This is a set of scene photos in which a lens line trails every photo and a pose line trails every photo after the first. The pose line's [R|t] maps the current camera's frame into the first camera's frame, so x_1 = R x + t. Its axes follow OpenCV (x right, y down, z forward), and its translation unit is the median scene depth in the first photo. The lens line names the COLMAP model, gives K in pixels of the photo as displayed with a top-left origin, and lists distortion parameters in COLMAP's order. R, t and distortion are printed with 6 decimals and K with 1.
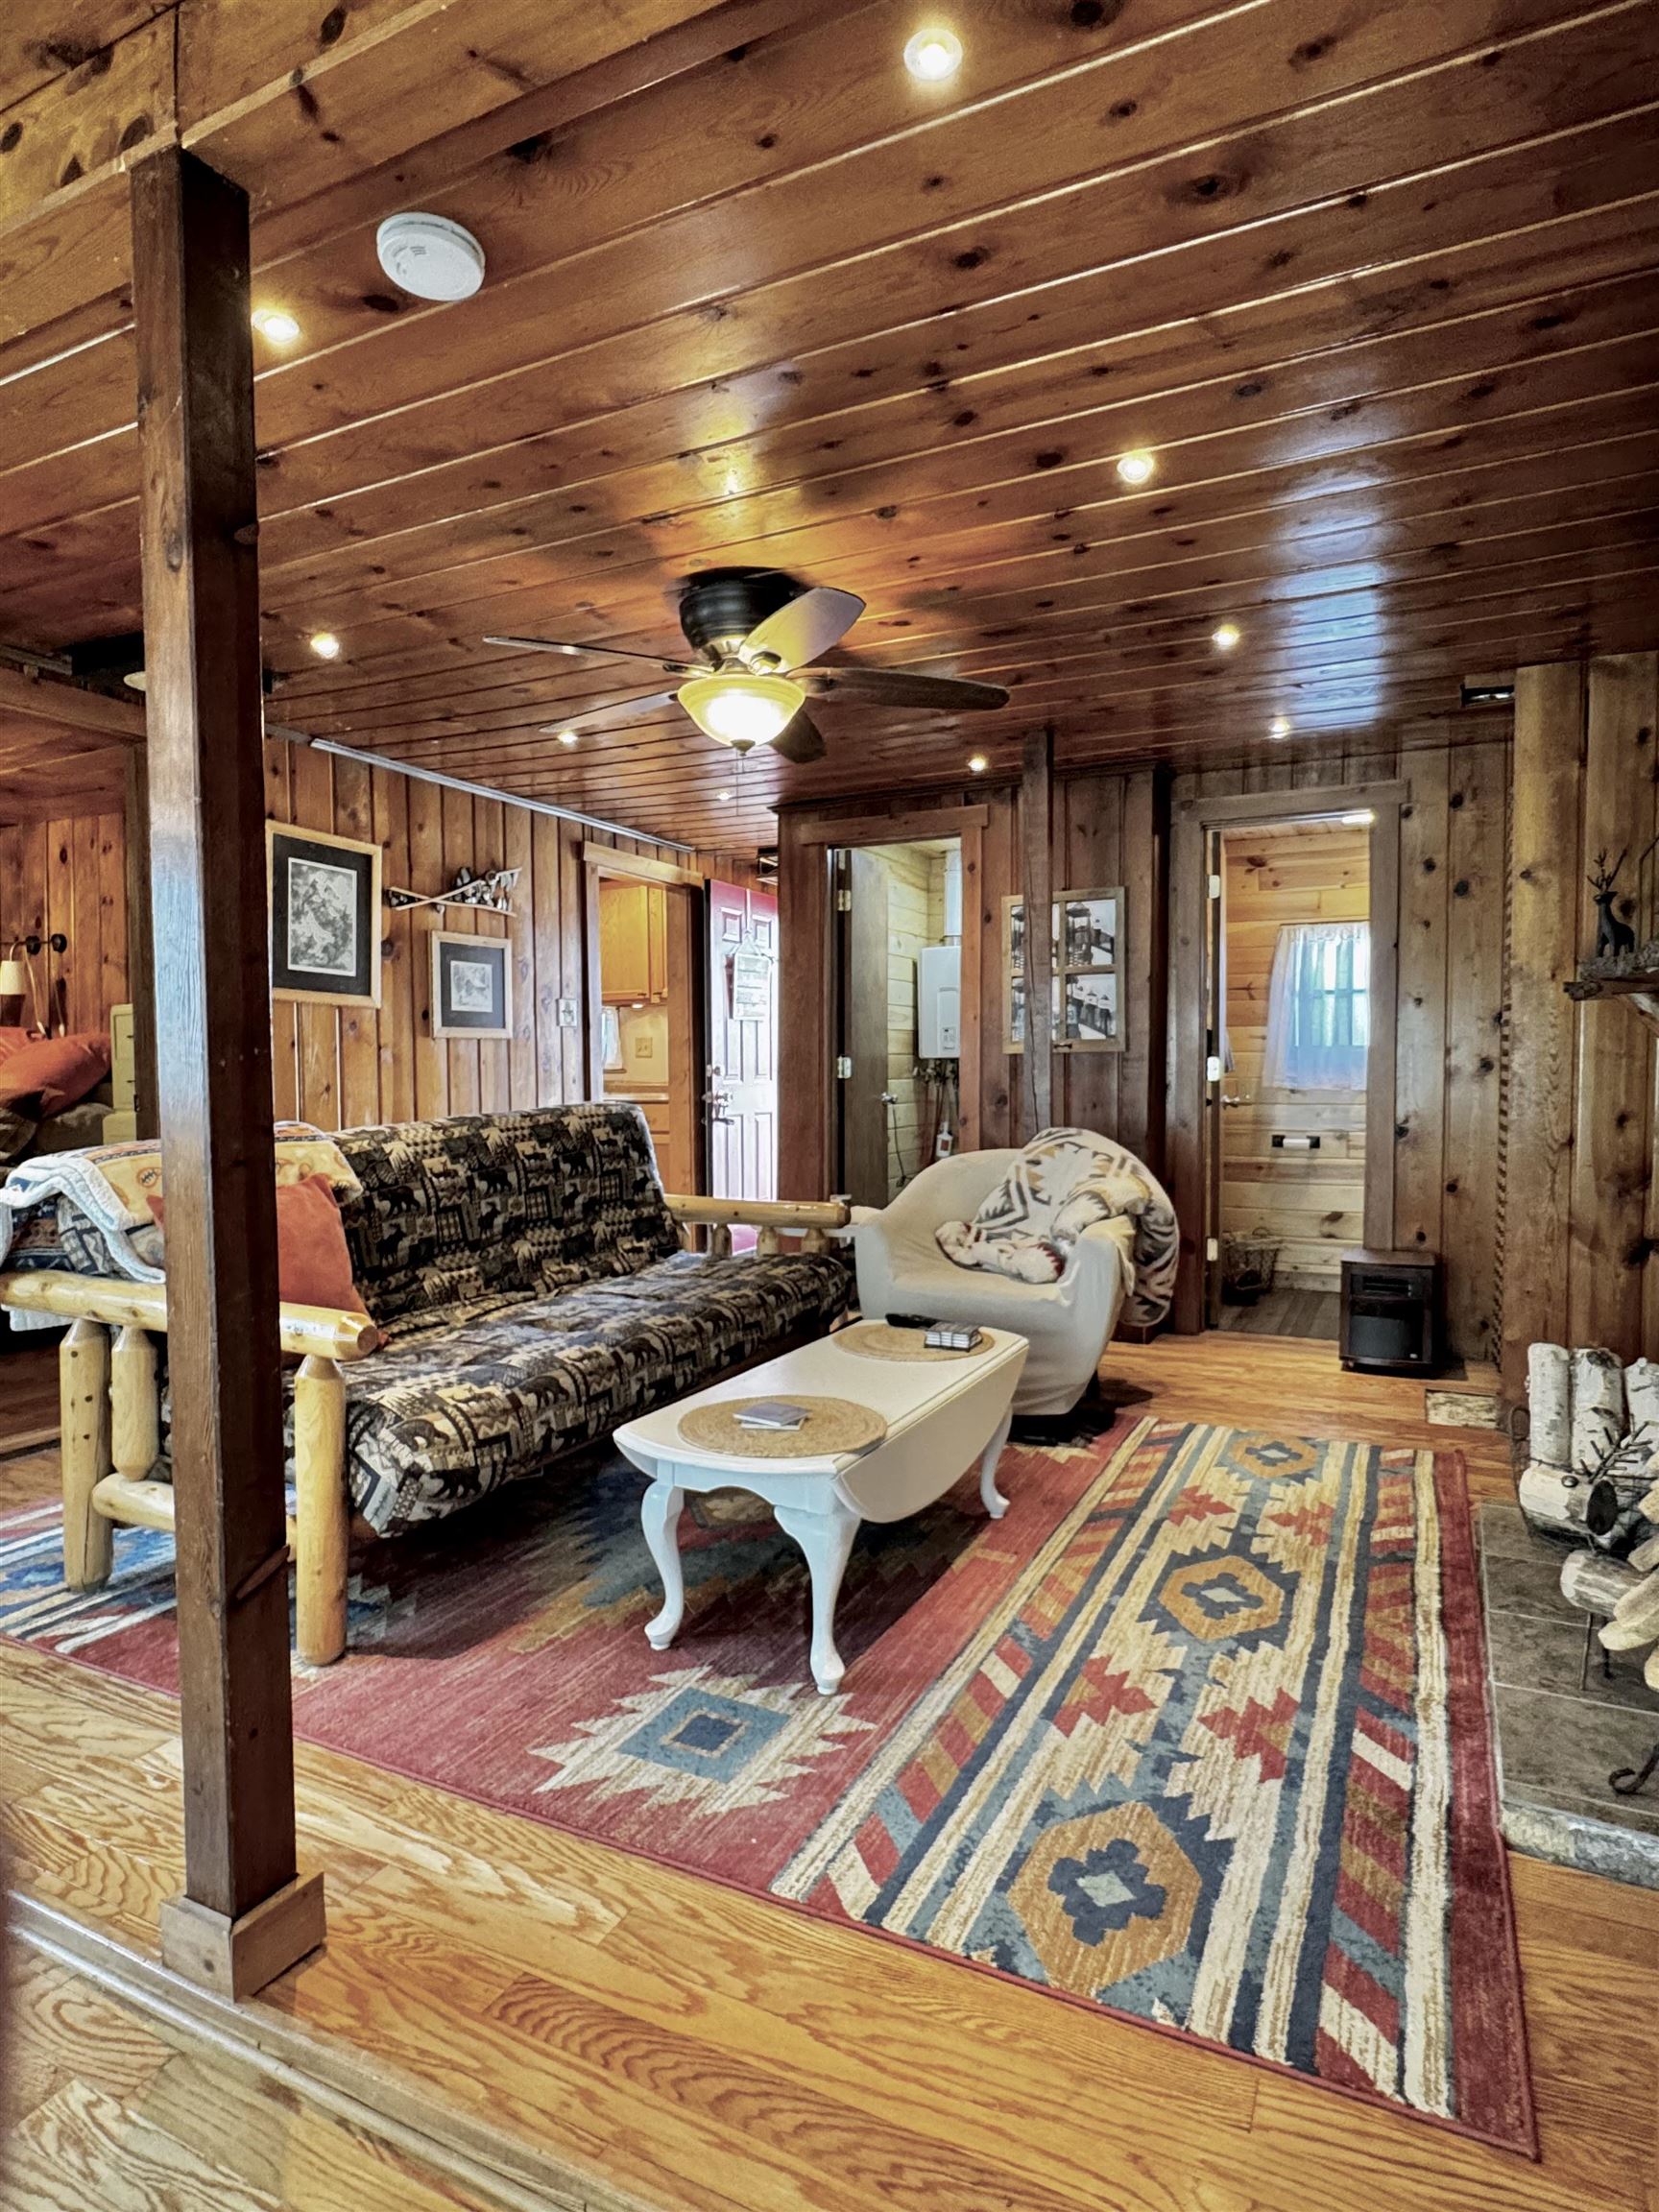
lens RADIAL K [[1212.3, 0, 822.9], [0, 1212.3, 1119.4], [0, 0, 1]] dist [-0.003415, 0.001859]
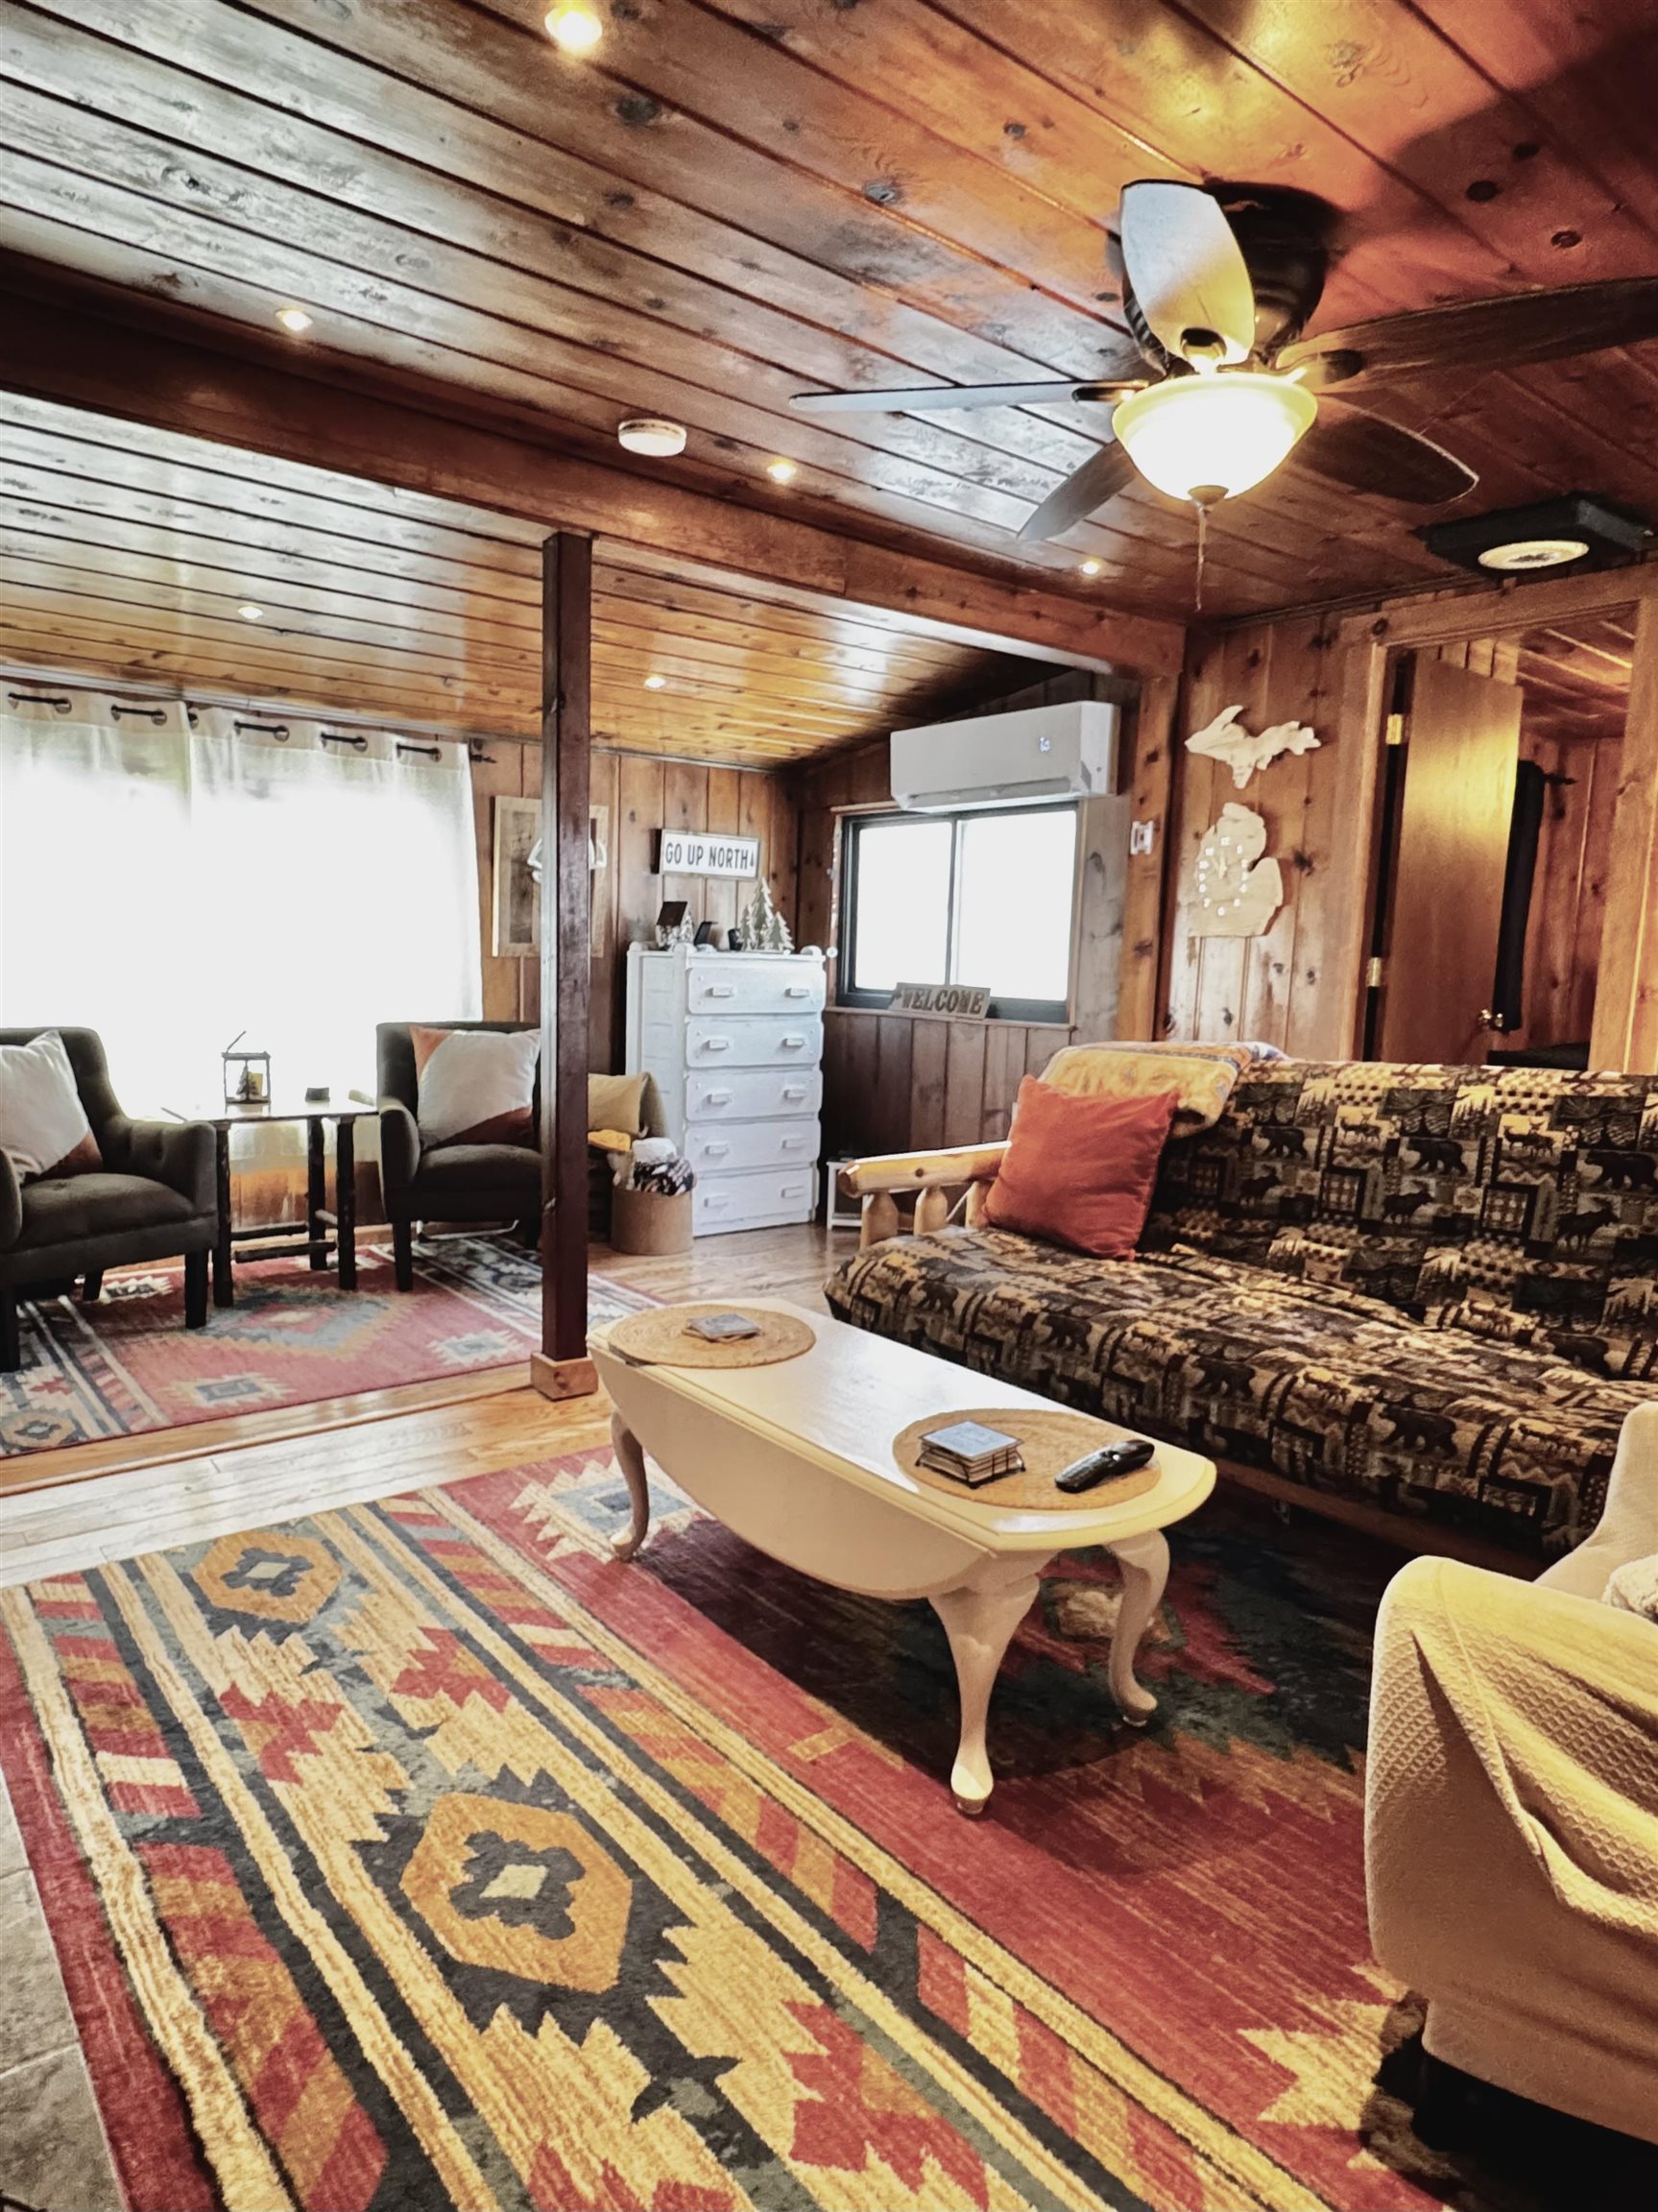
lens RADIAL K [[1315.9, 0, 837.0], [0, 1315.9, 1126.7], [0, 0, 1]] dist [-0.007946, 0.005265]
pose [[-0.404754, 0.114622, -0.907213, 0.614920], [-0.067313, 0.985686, 0.154569, -0.067093], [0.911945, 0.123630, -0.391245, 1.022538]]
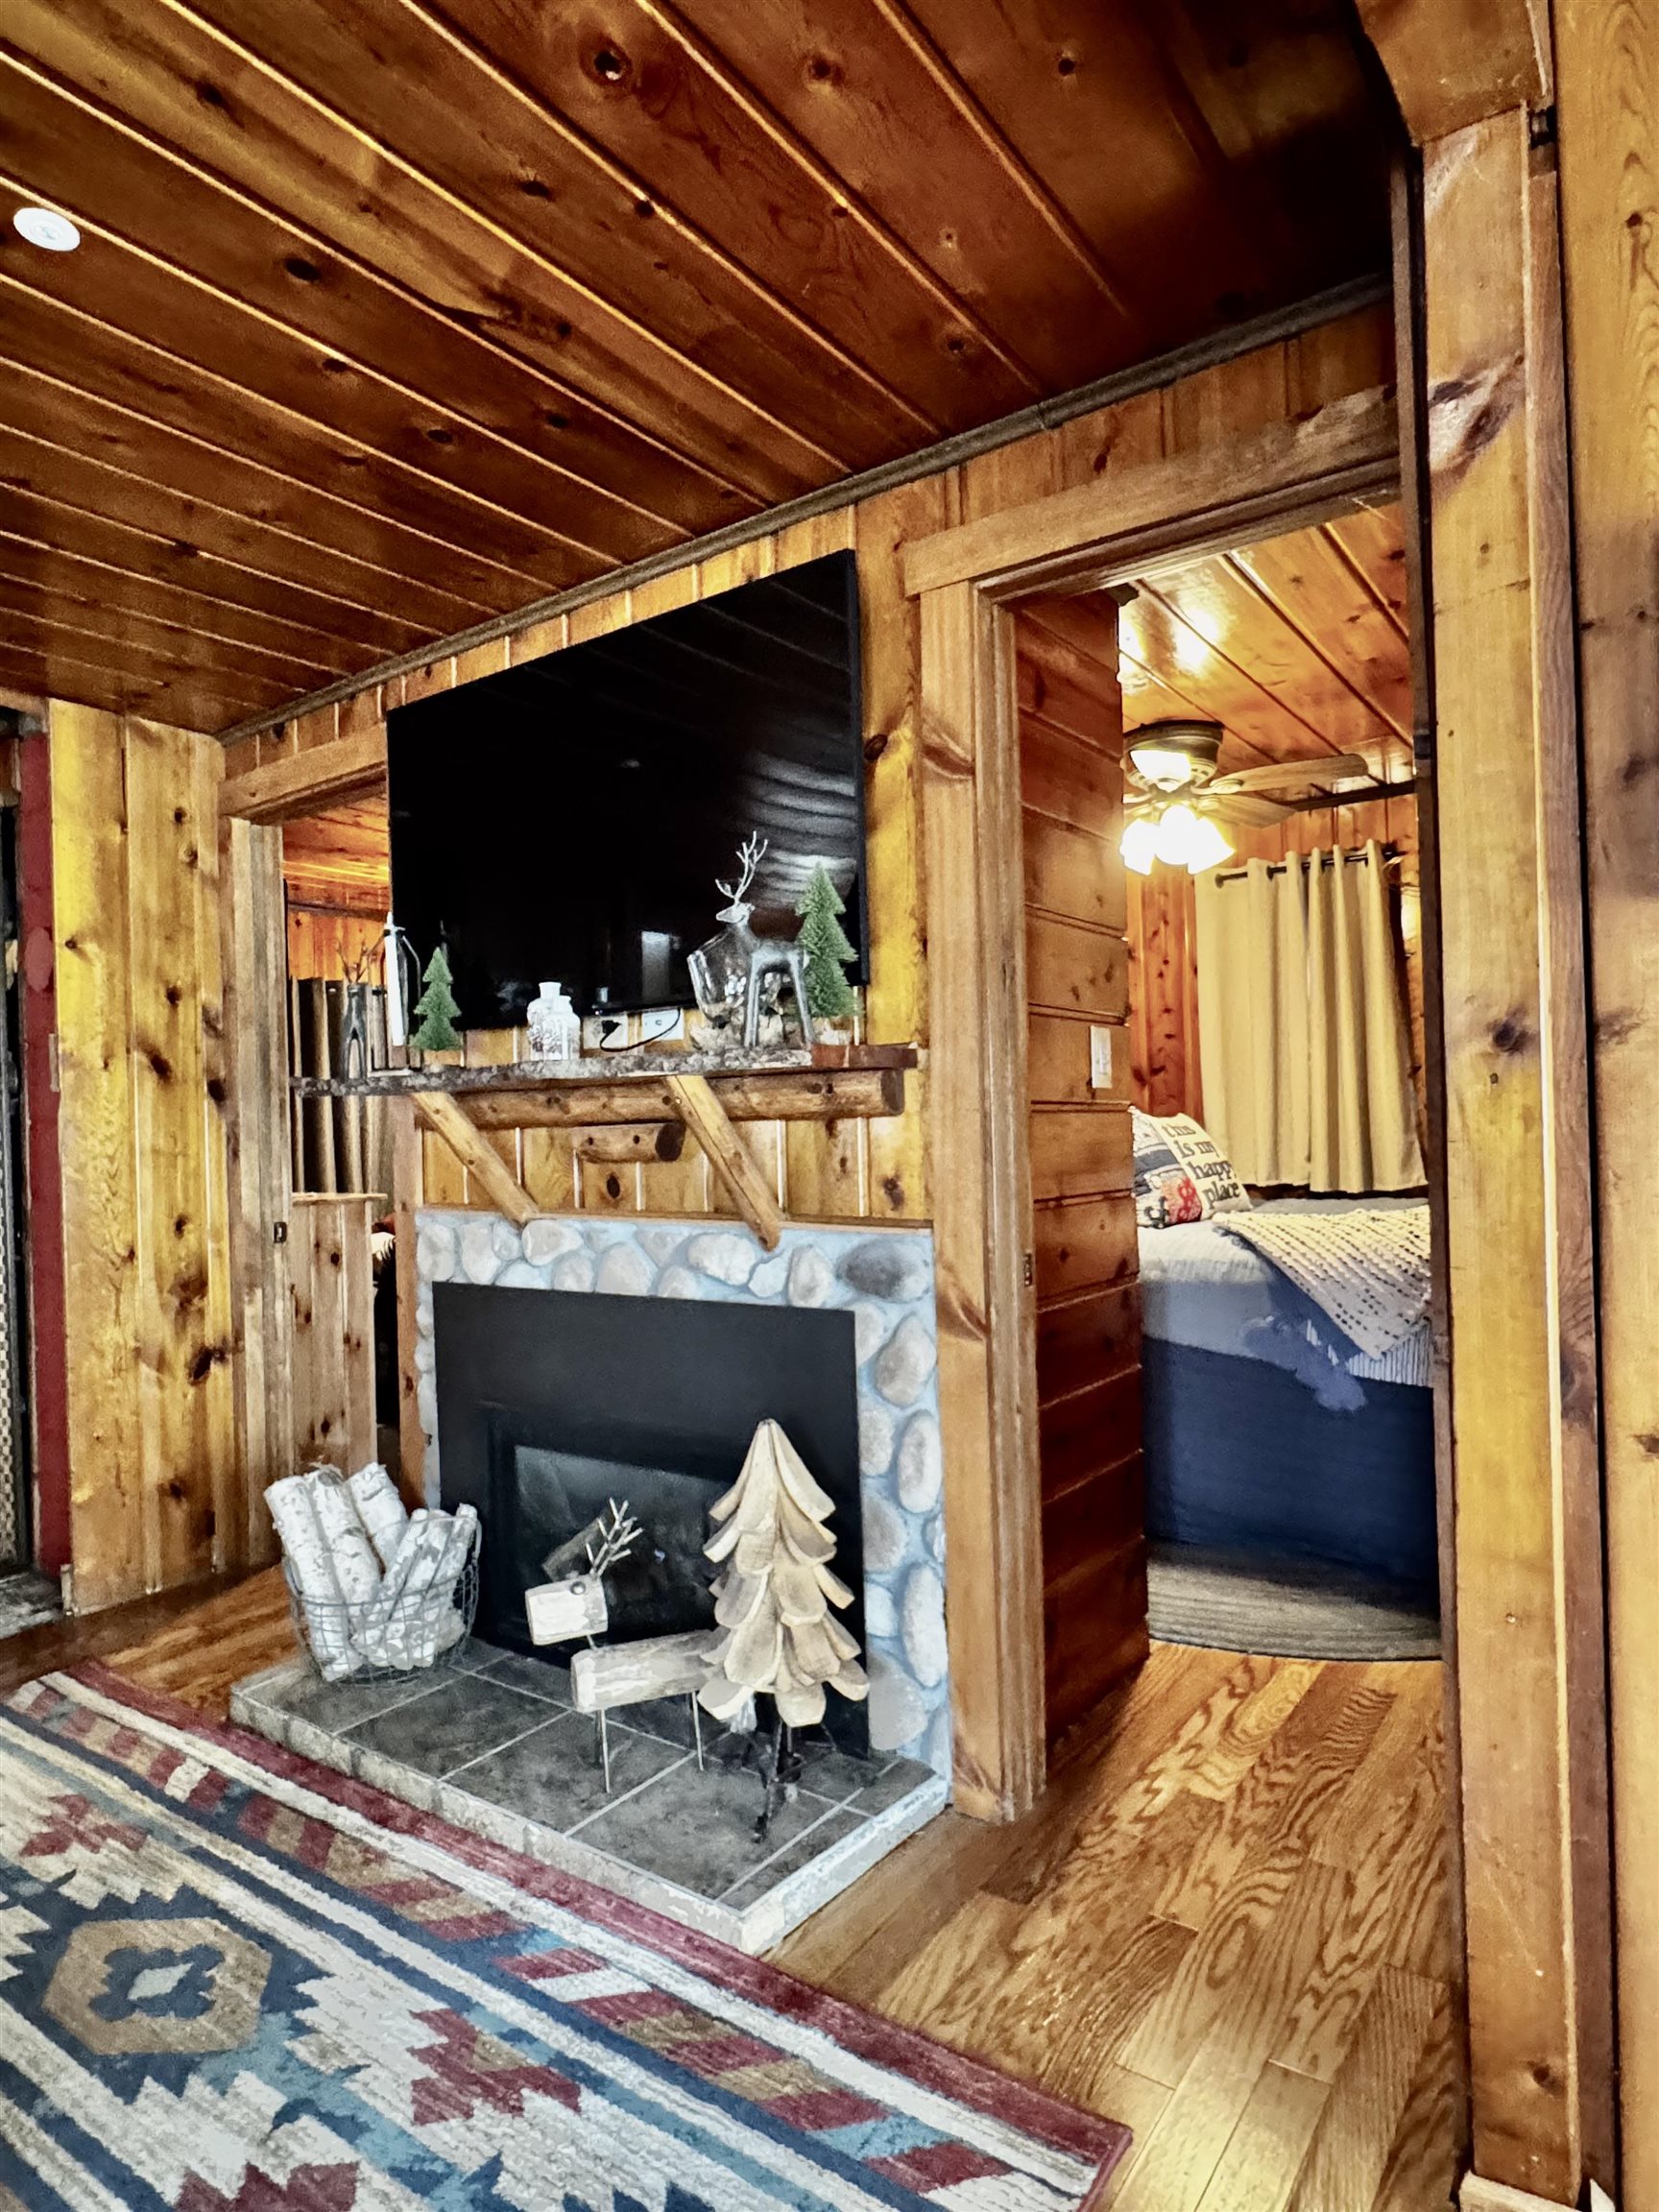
lens RADIAL K [[1274.7, 0, 819.1], [0, 1274.7, 1125.5], [0, 0, 1]] dist [-0.007403, 0.001873]
pose [[0.158725, -0.002834, 0.987319, -0.226084], [0.073116, 0.997284, -0.008892, -0.031810], [-0.984612, 0.073600, 0.158501, 0.376509]]
